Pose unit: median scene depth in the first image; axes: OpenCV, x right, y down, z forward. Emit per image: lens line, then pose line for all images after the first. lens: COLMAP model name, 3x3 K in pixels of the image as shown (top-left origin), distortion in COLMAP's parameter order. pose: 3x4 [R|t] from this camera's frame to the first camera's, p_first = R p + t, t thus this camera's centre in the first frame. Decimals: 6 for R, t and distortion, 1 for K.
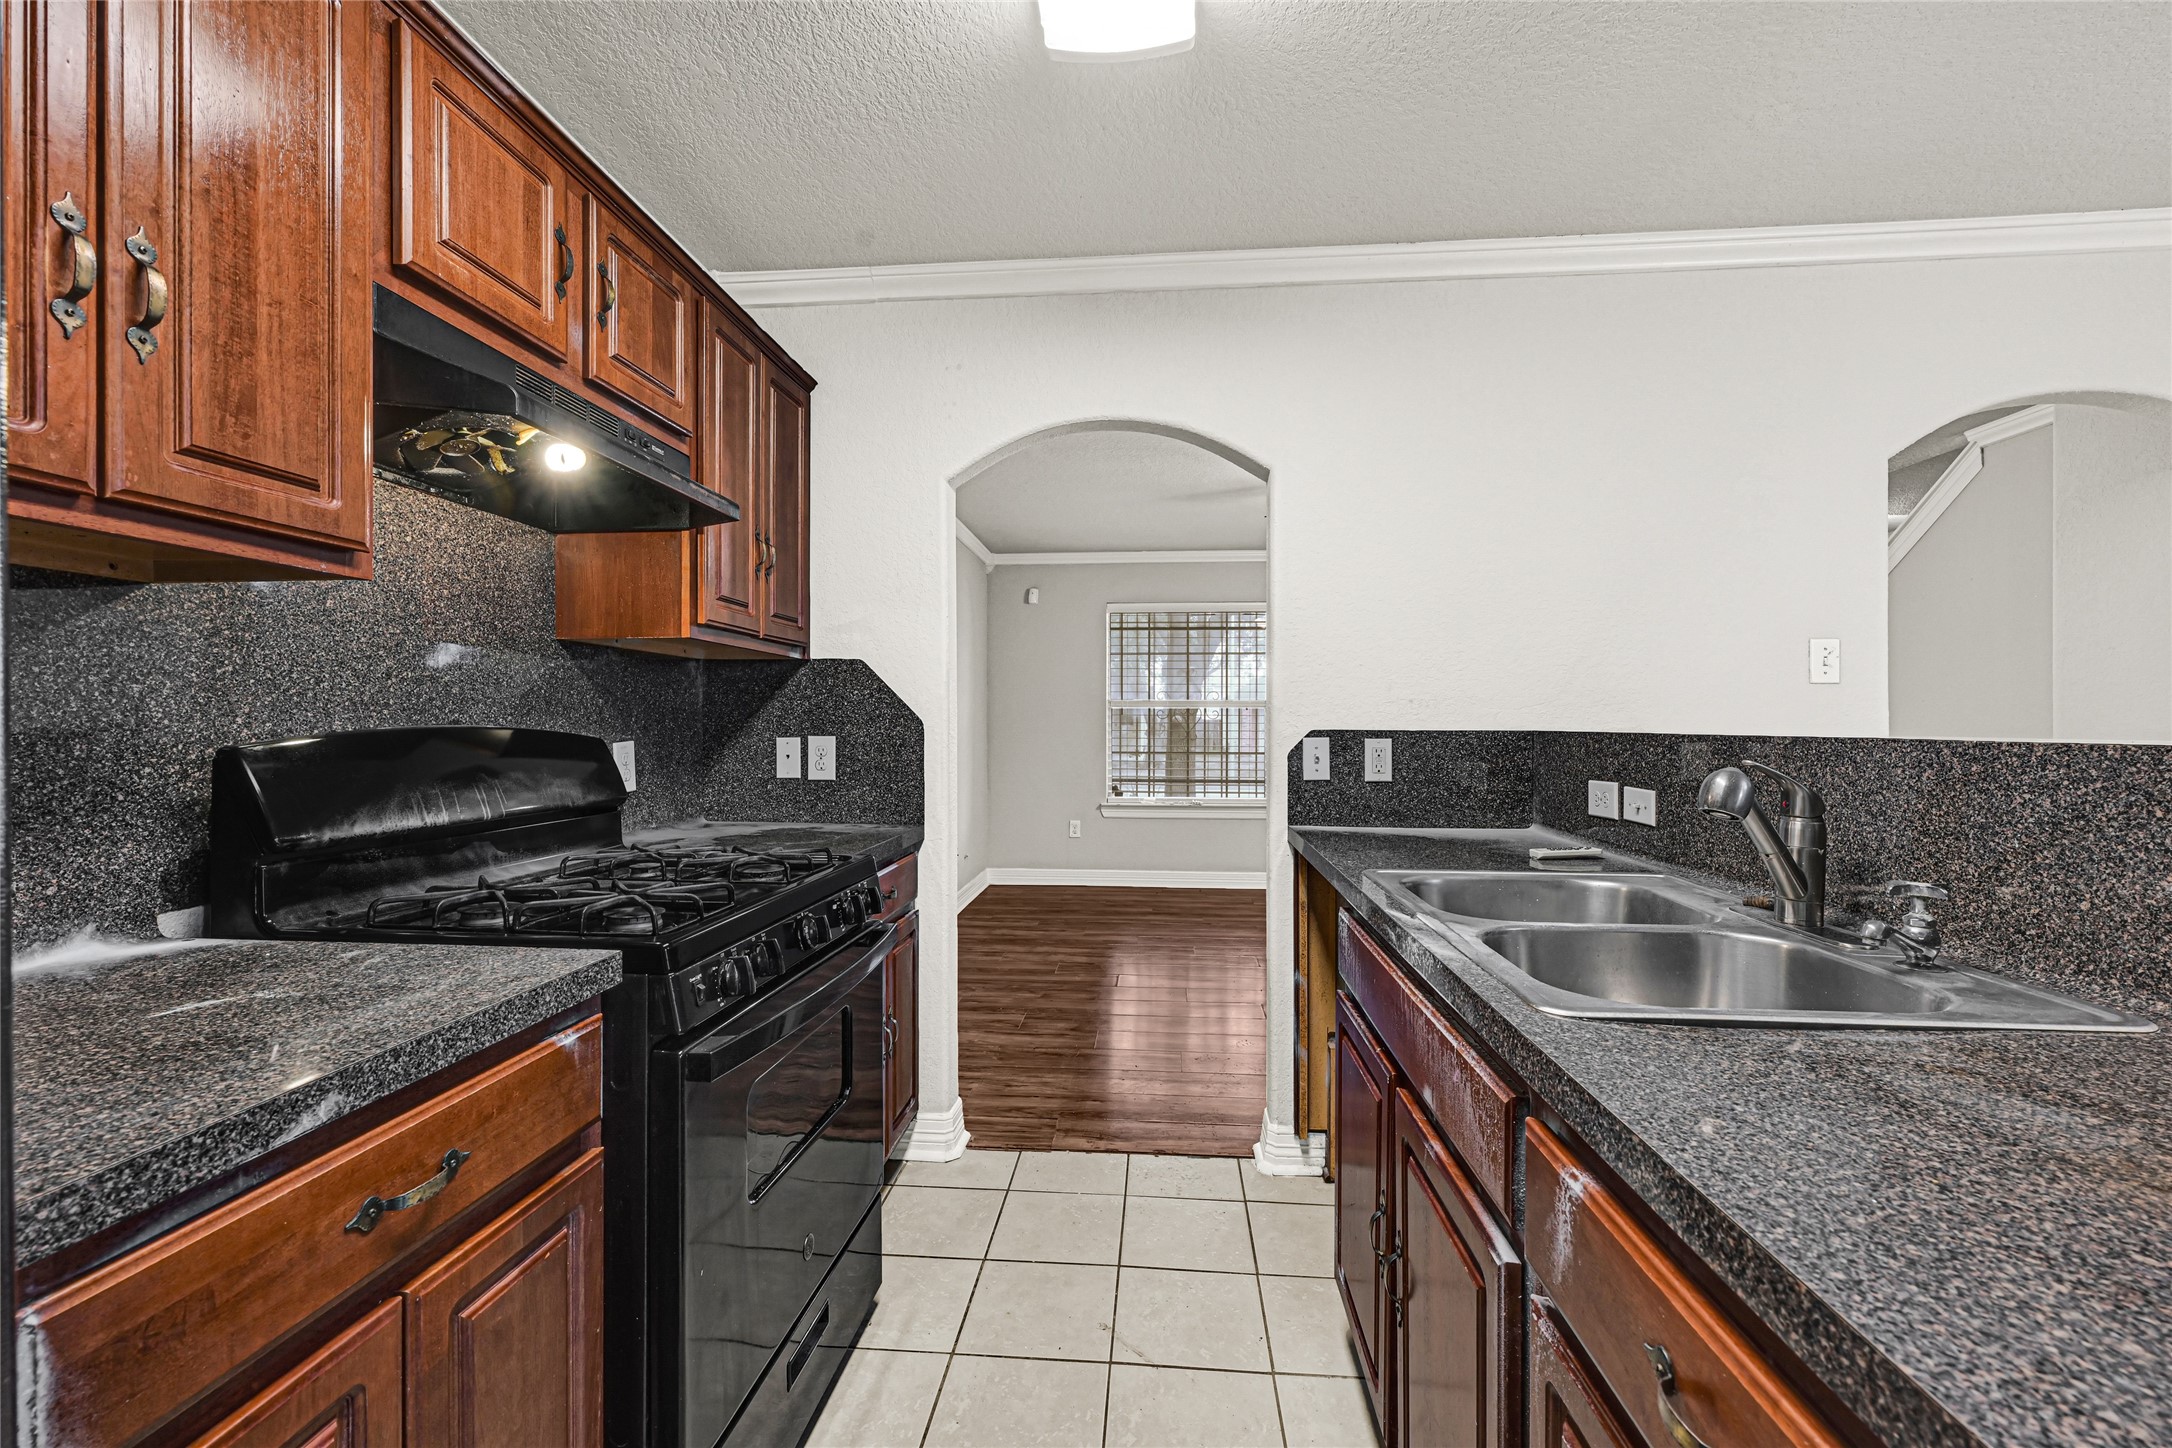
lens RADIAL K [[898.5, 0, 1092.7], [0, 898.5, 719.5], [0, 0, 1]] dist [-0.002955, -0.000057]
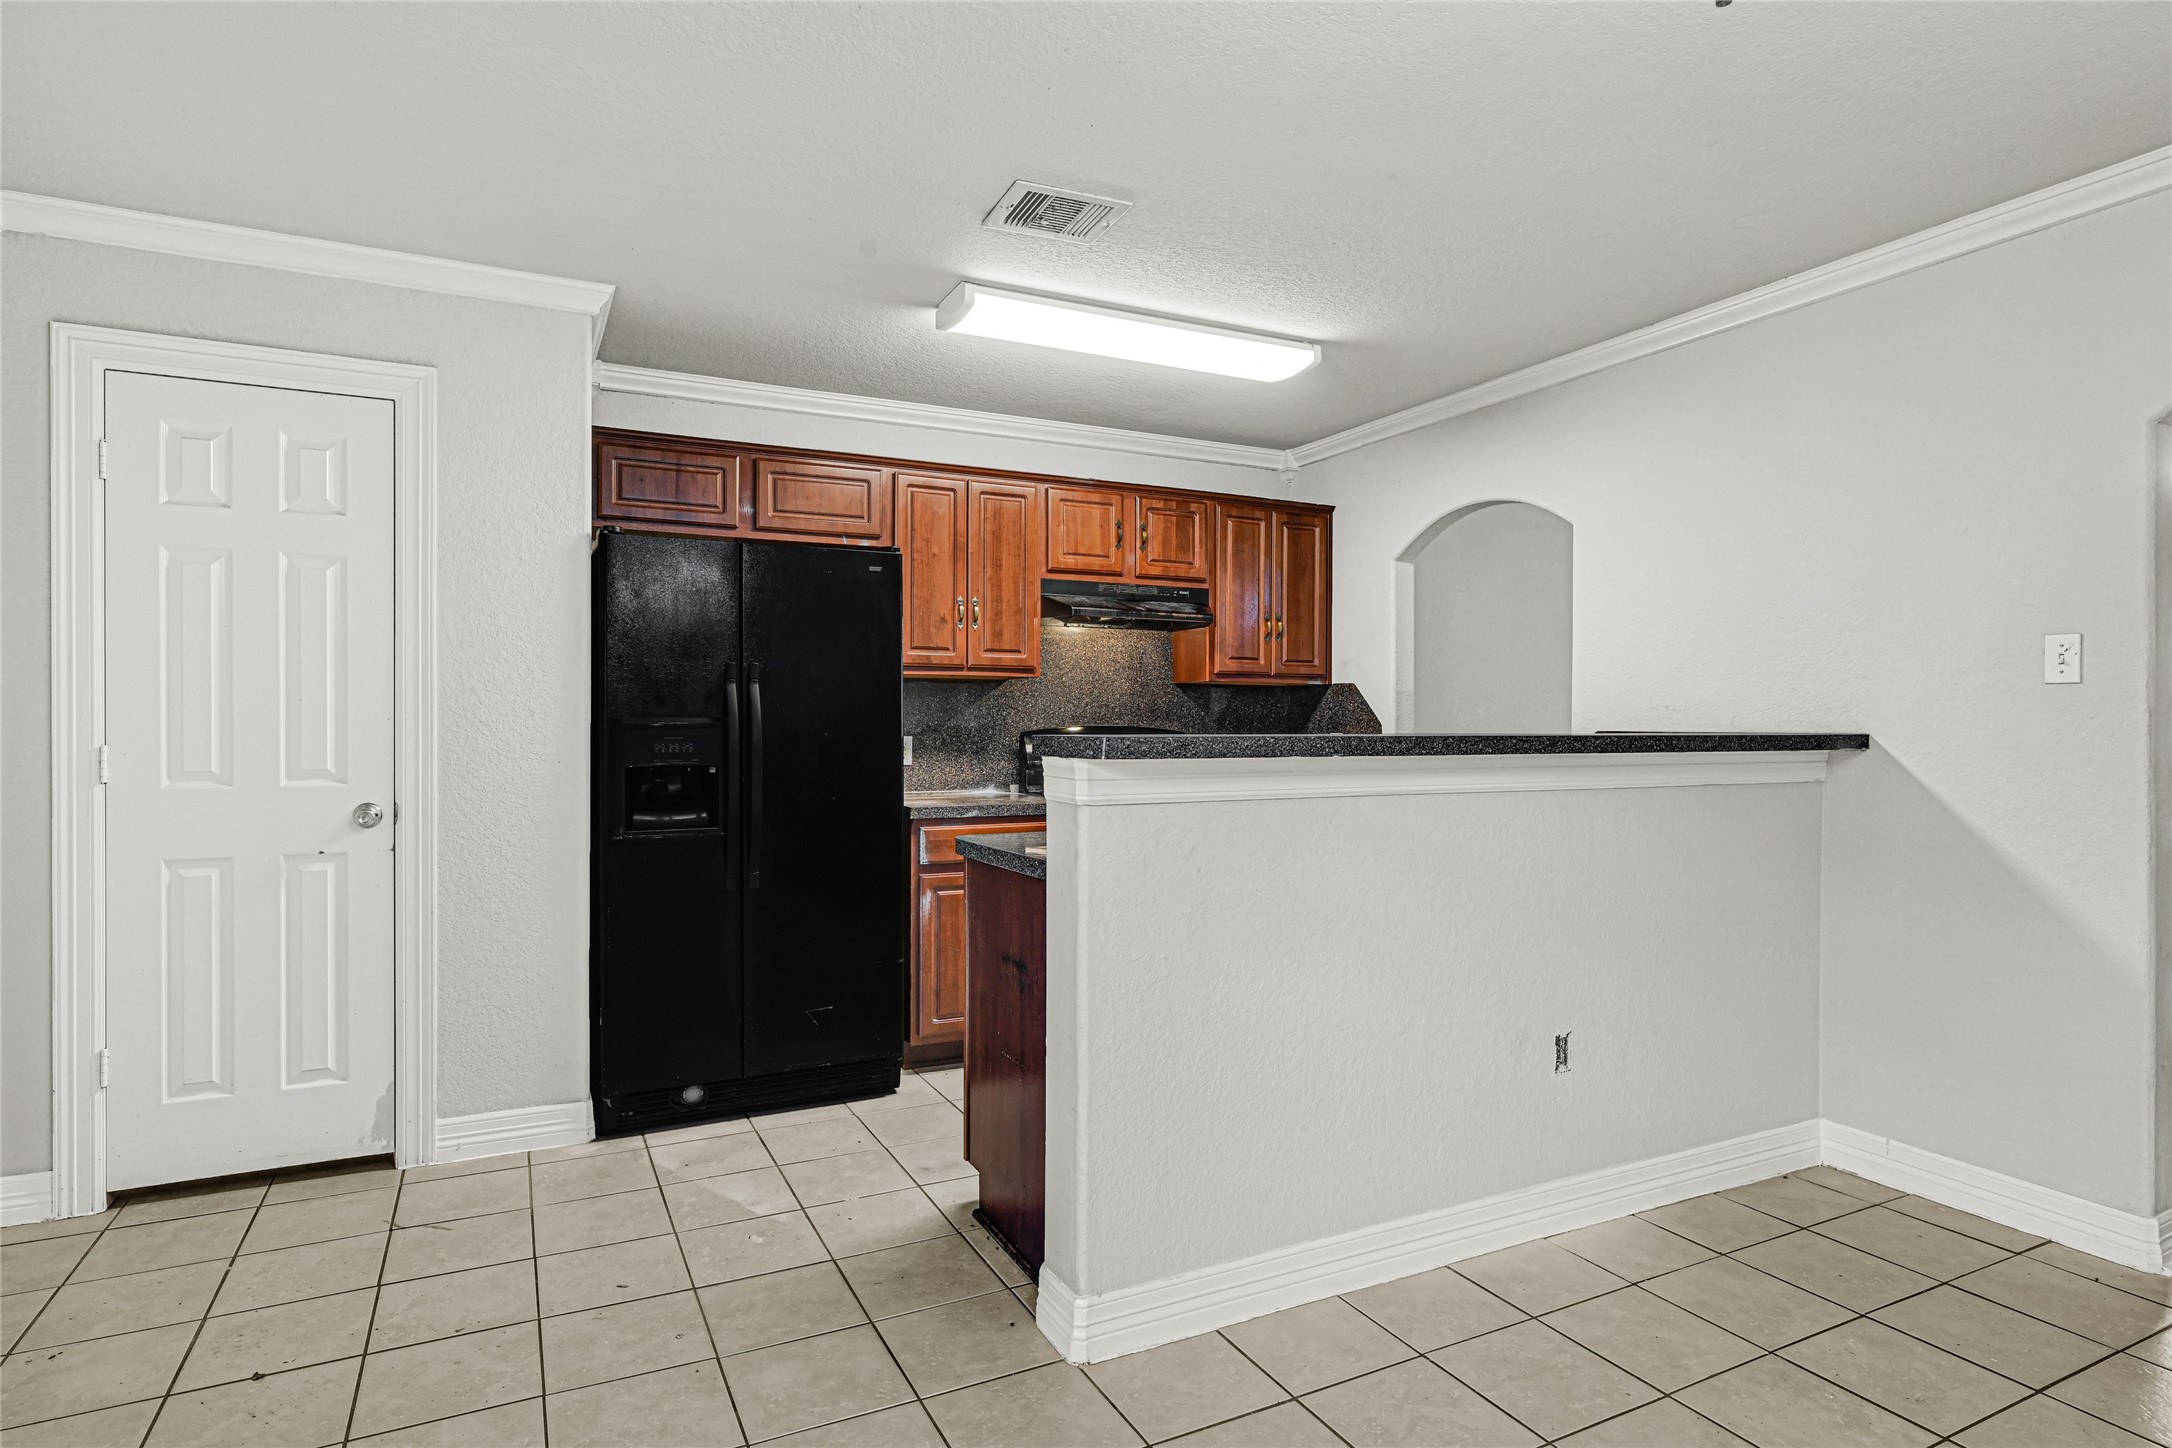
lens RADIAL K [[1154.0, 0, 1087.8], [0, 1154.0, 725.4], [0, 0, 1]] dist [0.001248, 0.000203]
pose [[0.517089, 0.002829, -0.855927, 2.065424], [-0.000395, 0.999995, 0.003067, -0.002591], [0.855932, -0.001247, 0.517088, -0.694718]]
